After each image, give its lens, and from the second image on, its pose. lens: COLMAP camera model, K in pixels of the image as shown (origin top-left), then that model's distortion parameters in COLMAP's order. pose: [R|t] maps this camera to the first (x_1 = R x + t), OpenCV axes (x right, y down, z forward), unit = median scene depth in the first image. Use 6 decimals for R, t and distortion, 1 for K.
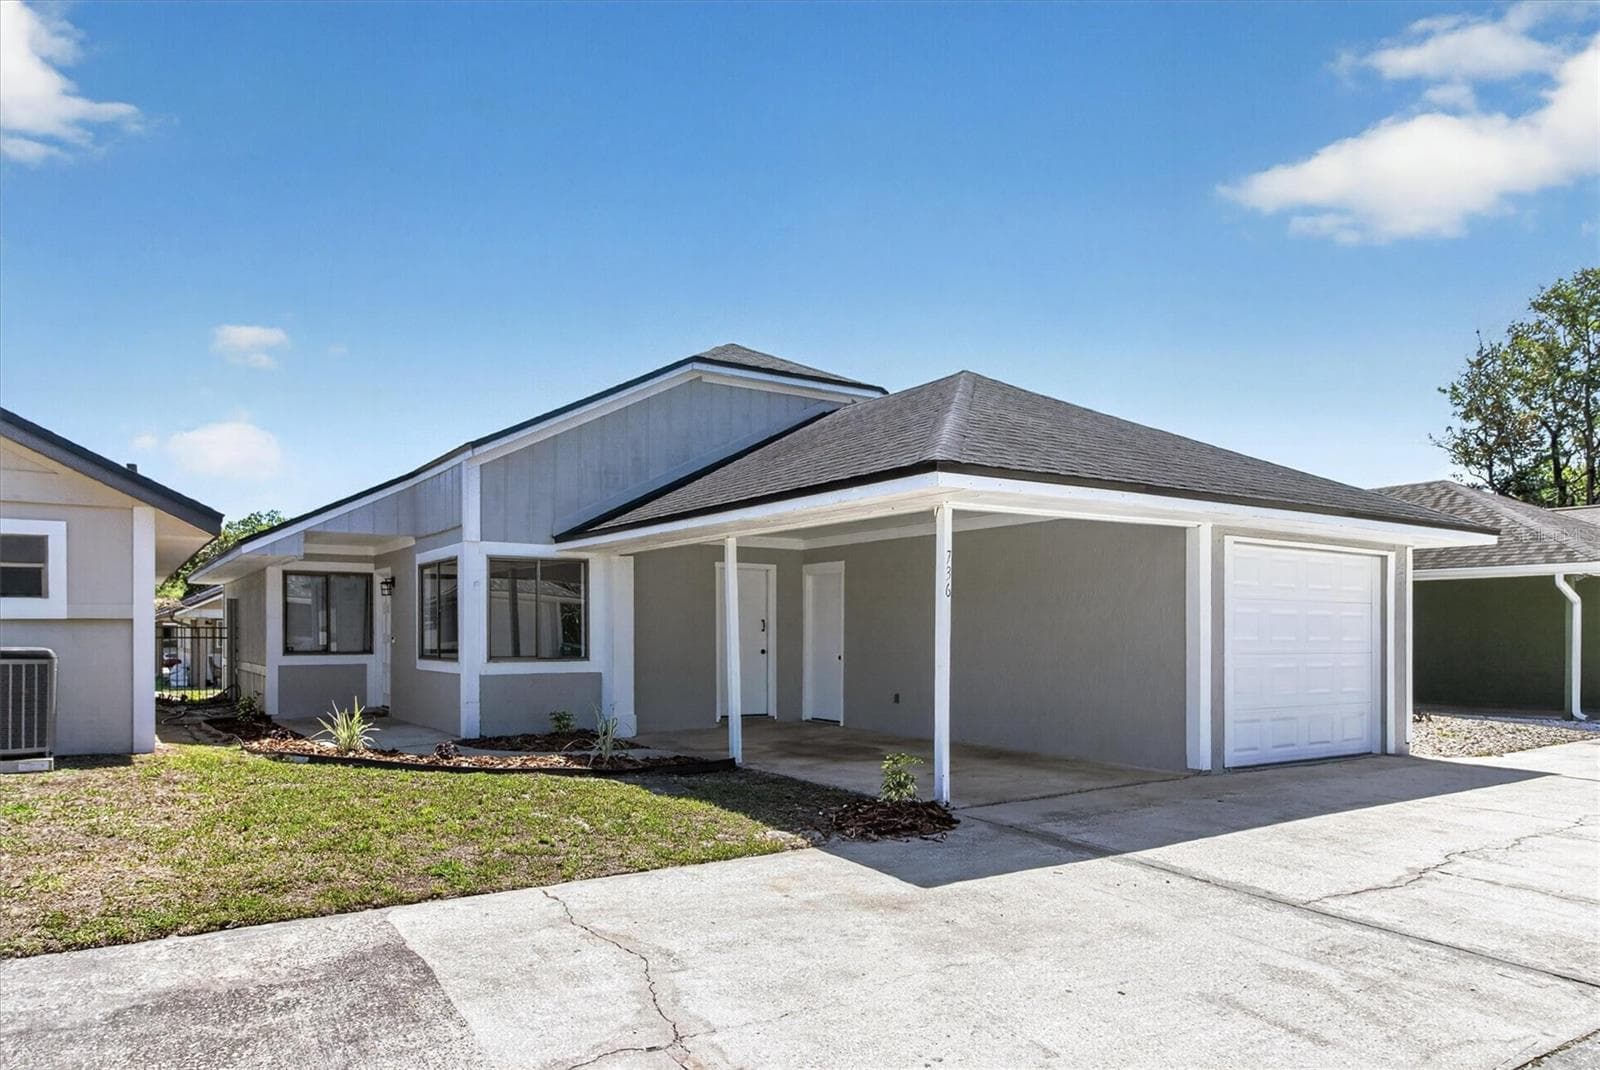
lens RADIAL K [[1036.7, 0, 795.0], [0, 1036.7, 642.8], [0, 0, 1]] dist [0.005443, -0.002146]
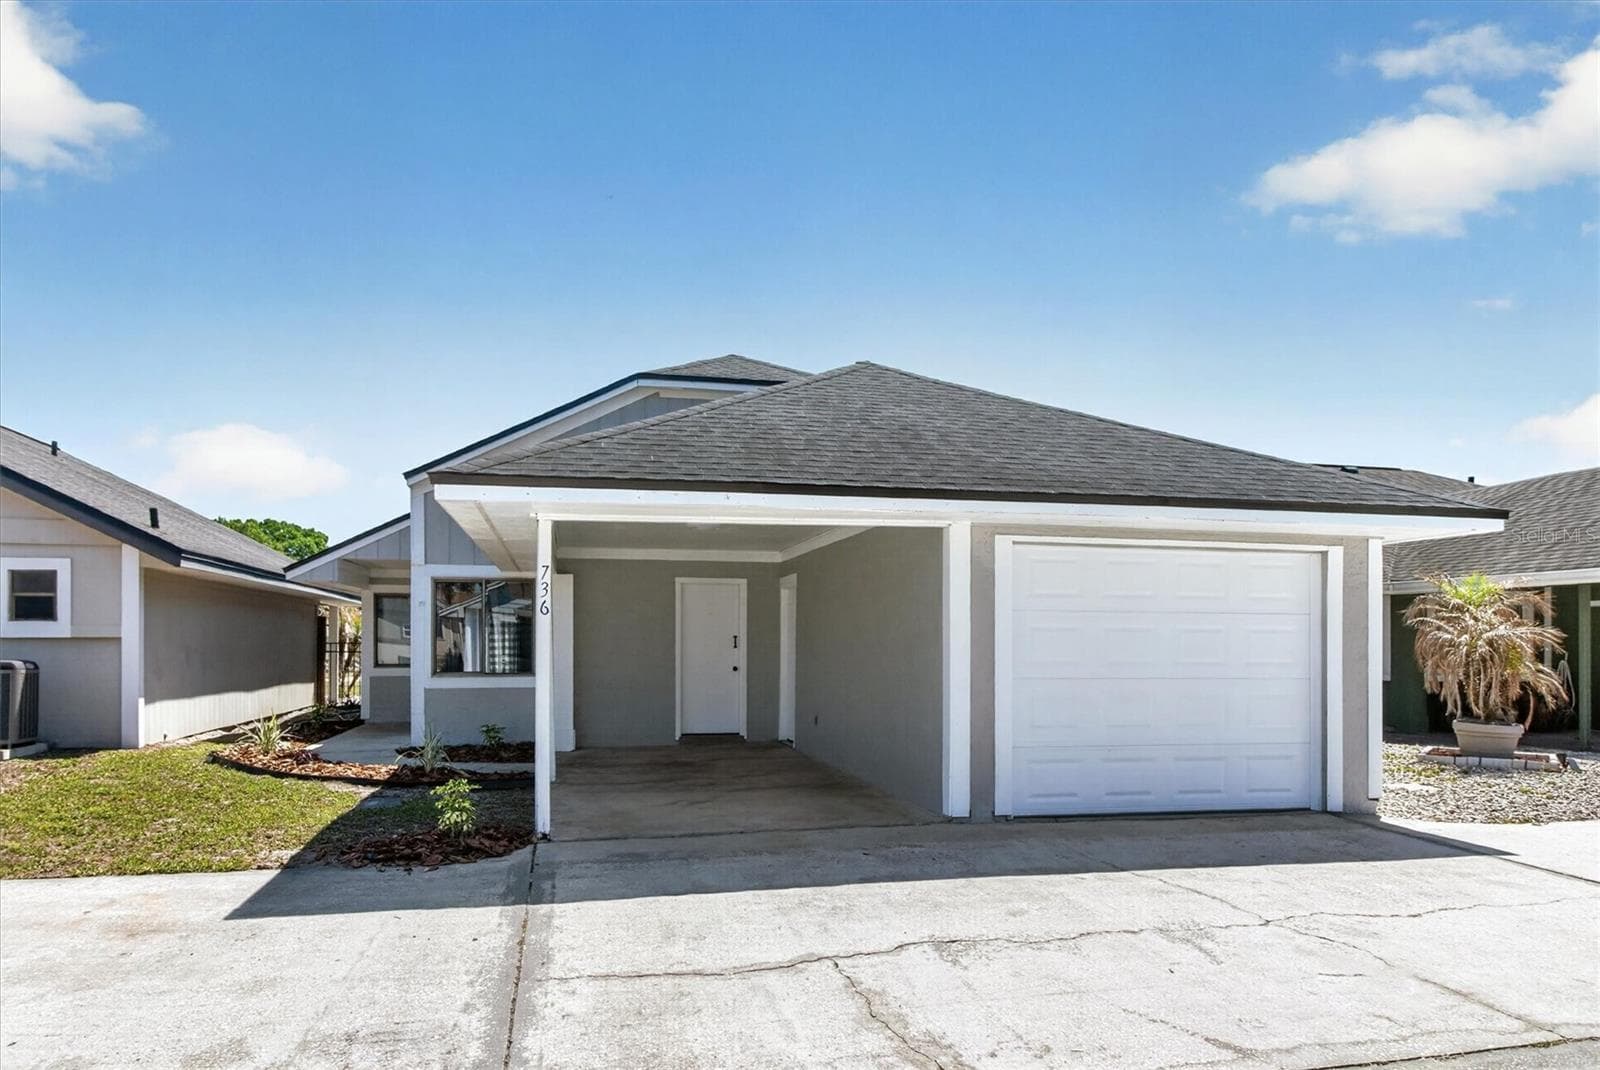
lens RADIAL K [[1036.7, 0, 795.0], [0, 1036.7, 642.8], [0, 0, 1]] dist [0.005443, -0.002146]
pose [[0.928787, 0.000829, -0.370613, 0.562042], [-0.005109, 0.999931, -0.010566, -0.007718], [0.370579, 0.011707, 0.928727, 0.167987]]
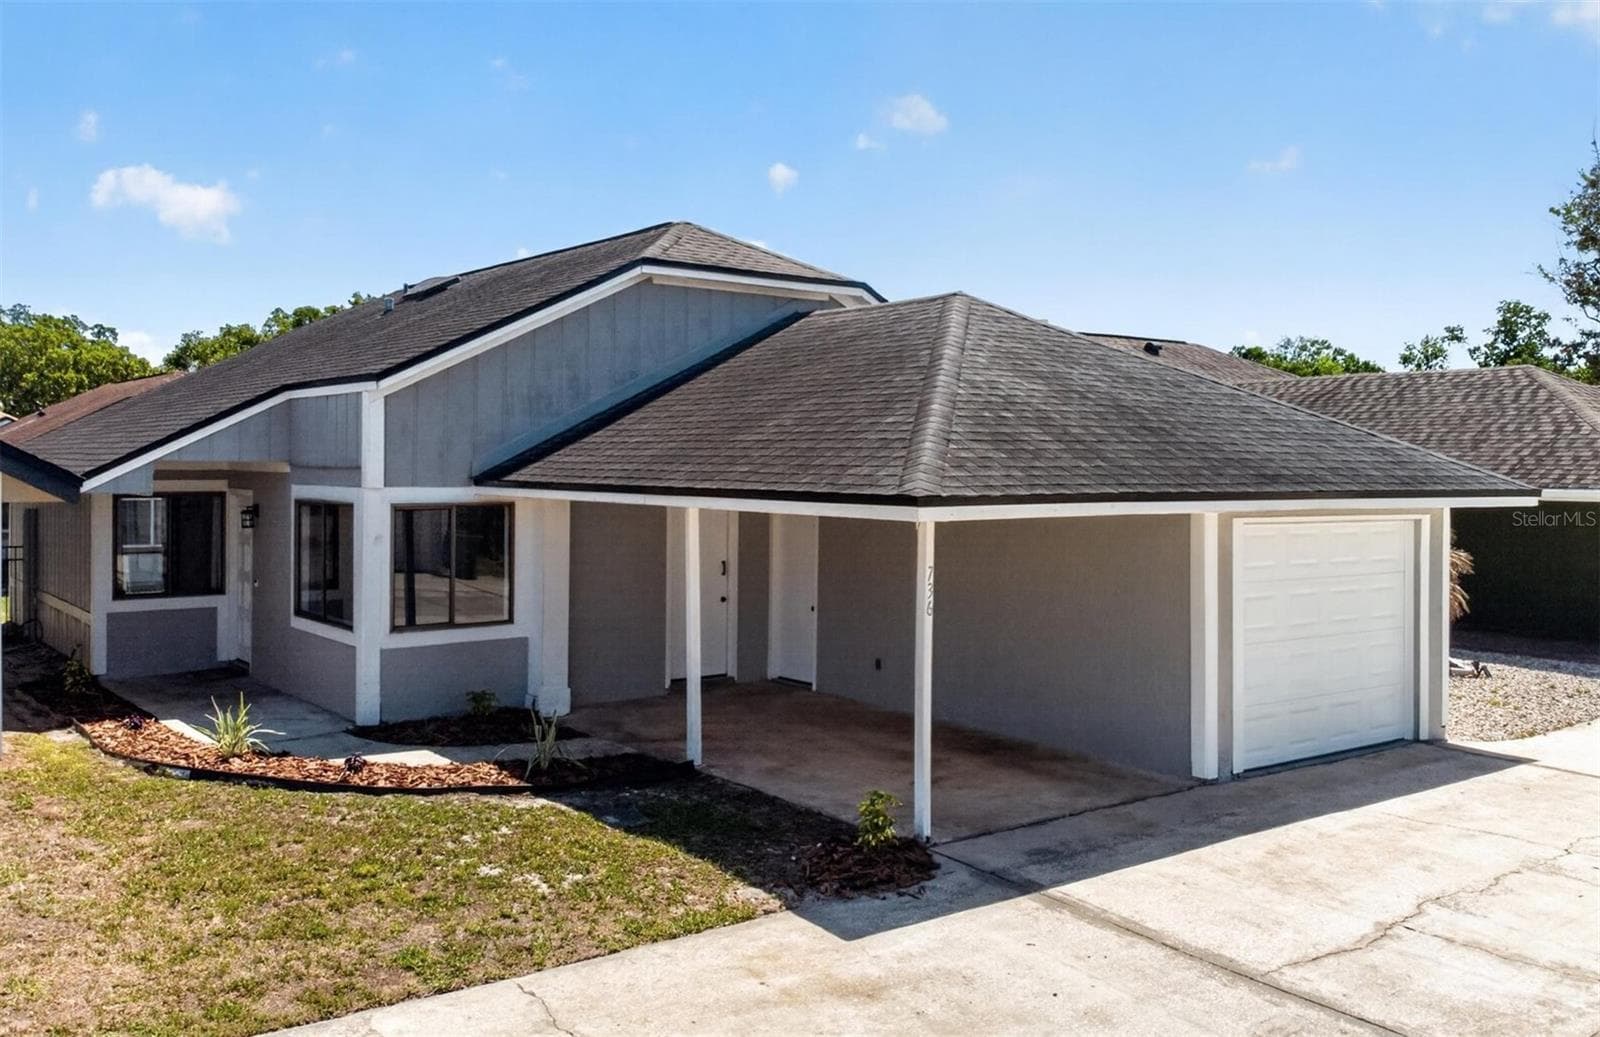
lens RADIAL K [[1410.7, 0, 876.2], [0, 1410.7, 457.7], [0, 0, 1]] dist [0.102334, -0.247369]
pose [[0.995689, 0.010032, 0.092208, -0.017203], [-0.009145, 0.999908, -0.010040, -0.140905], [-0.092300, 0.009154, 0.995689, -0.220149]]
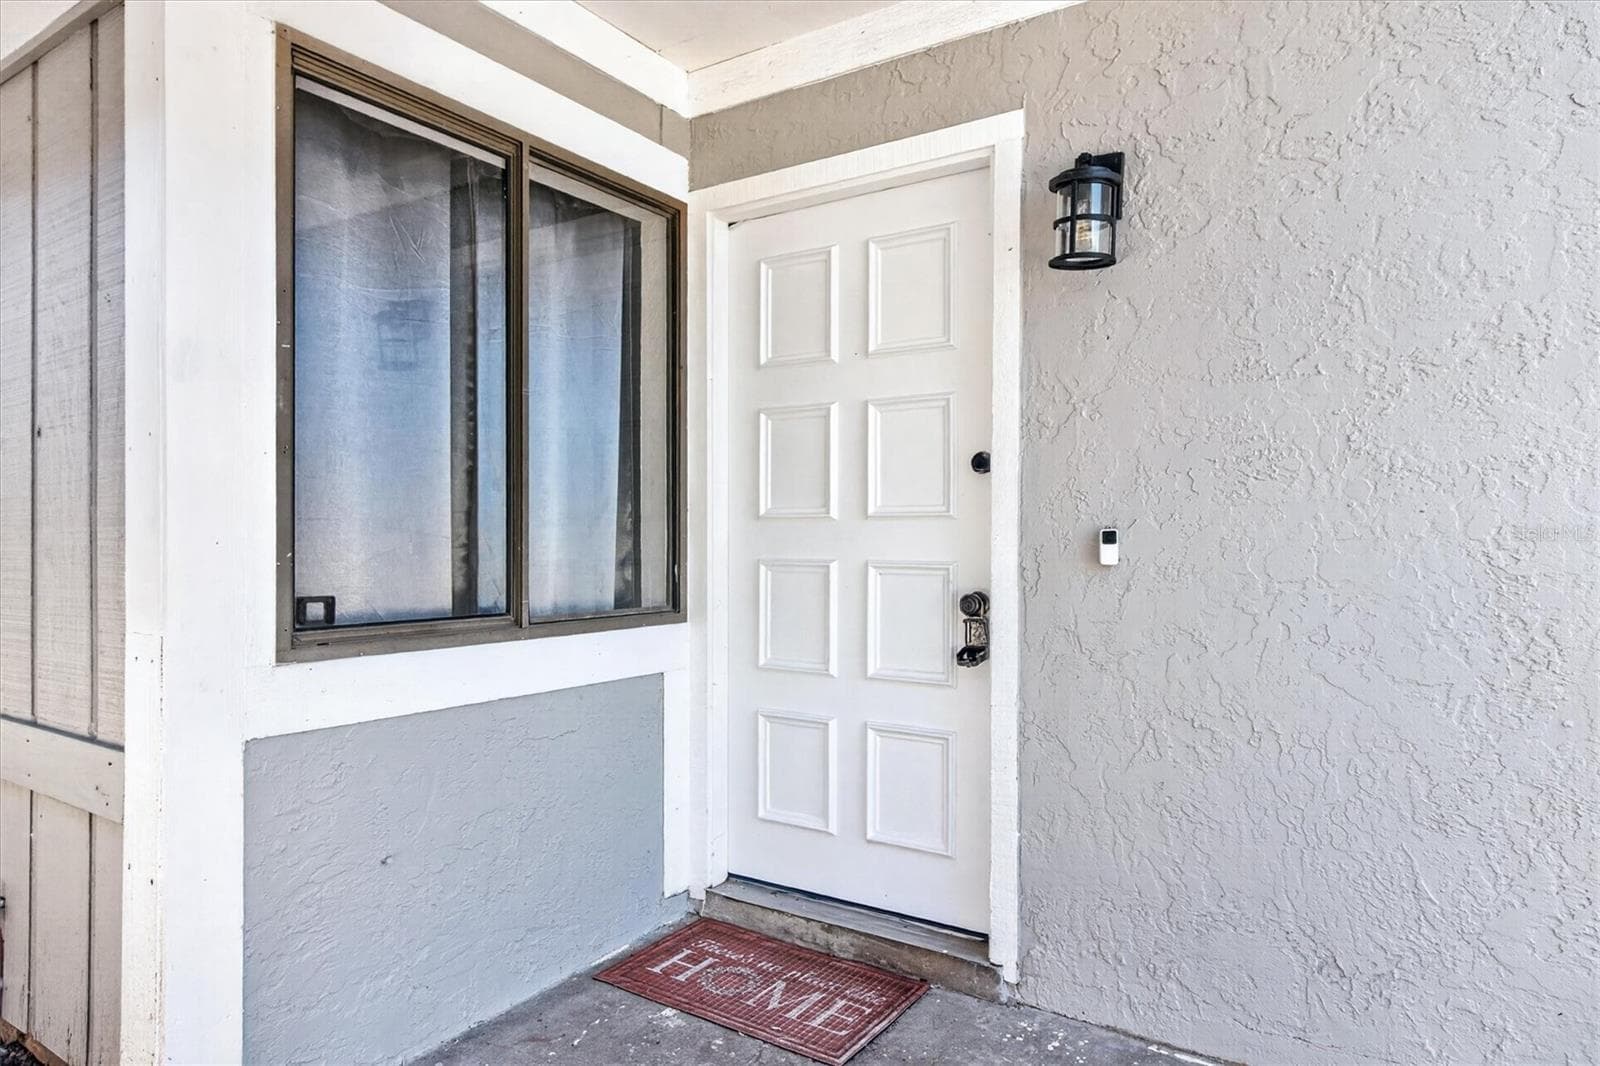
lens RADIAL K [[997.2, 0, 767.9], [0, 997.2, 538.2], [0, 0, 1]] dist [0.020081, -0.000467]
pose [[0.931999, 0.003633, 0.362443, -0.743042], [-0.000203, 0.999955, -0.009501, -0.004275], [-0.362461, 0.008782, 0.931957, 1.321683]]
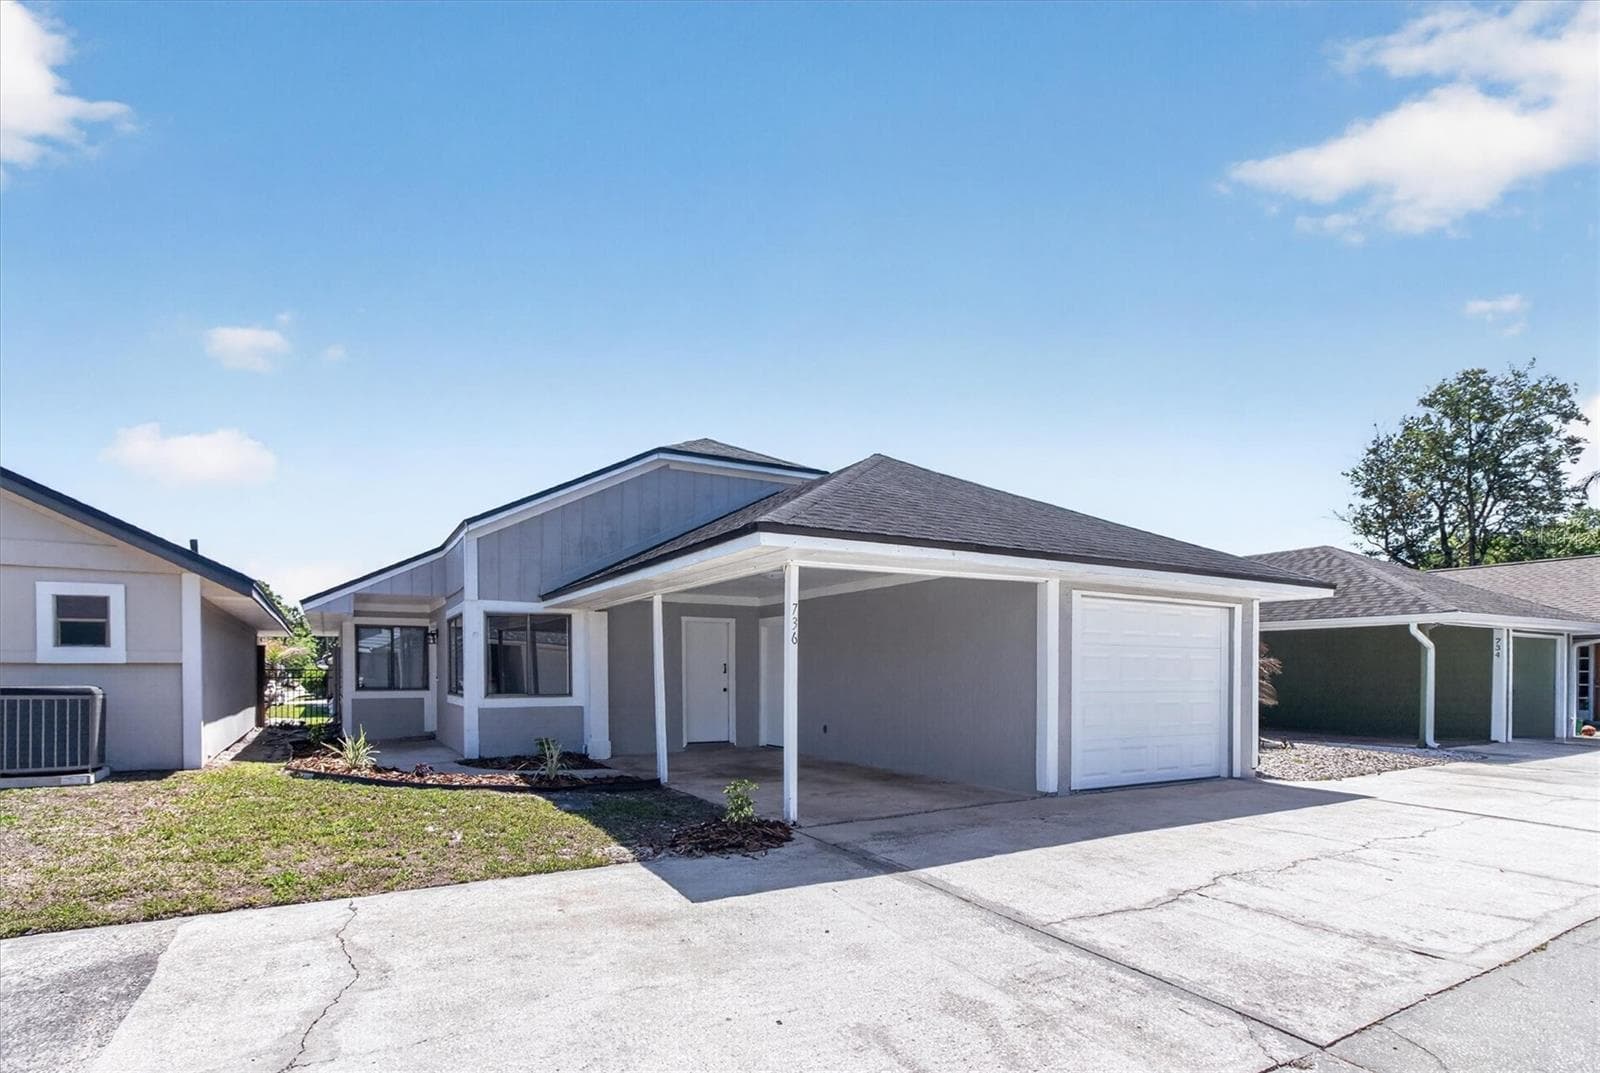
lens RADIAL K [[801.3, 0, 789.7], [0, 801.3, 683.9], [0, 0, 1]] dist [-0.000475, -0.000182]
pose [[0.997648, 0.000902, -0.068538, 0.161871], [-0.000693, 0.999995, 0.003081, -0.000881], [0.068541, -0.003026, 0.997644, 0.088375]]
